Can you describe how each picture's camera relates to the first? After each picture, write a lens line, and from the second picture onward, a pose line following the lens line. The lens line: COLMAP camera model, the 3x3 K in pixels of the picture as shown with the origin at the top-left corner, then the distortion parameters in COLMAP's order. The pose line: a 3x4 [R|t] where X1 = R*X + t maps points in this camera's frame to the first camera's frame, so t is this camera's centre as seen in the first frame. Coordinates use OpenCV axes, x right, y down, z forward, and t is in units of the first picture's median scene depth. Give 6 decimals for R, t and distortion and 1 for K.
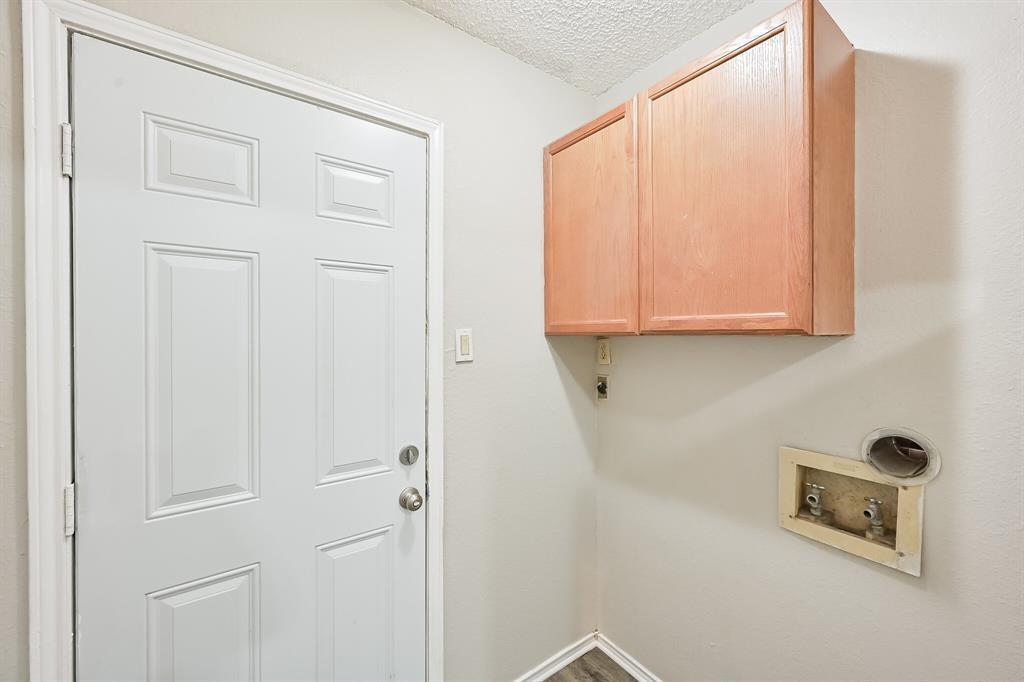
lens RADIAL K [[406.2, 0, 521.2], [0, 406.2, 334.2], [0, 0, 1]] dist [-0.002185, 0.000576]
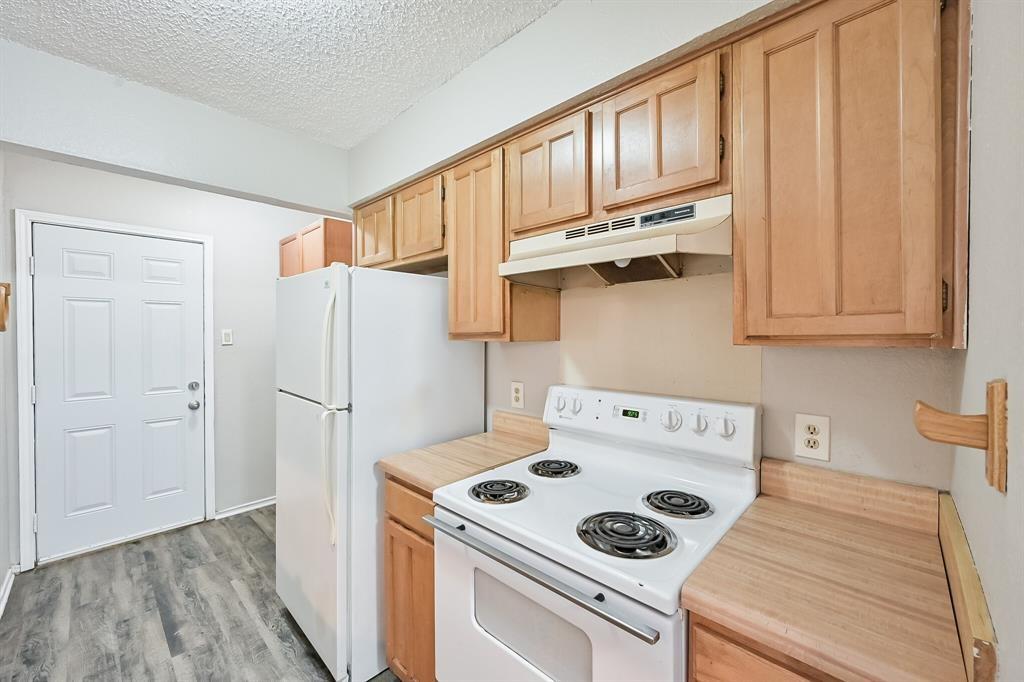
lens RADIAL K [[406.2, 0, 519.8], [0, 406.2, 336.7], [0, 0, 1]] dist [-0.002185, 0.000576]
pose [[0.982756, -0.002109, 0.184894, 1.099423], [0.001180, 0.999986, 0.005133, 0.016086], [-0.184902, -0.004826, 0.982745, -1.563871]]
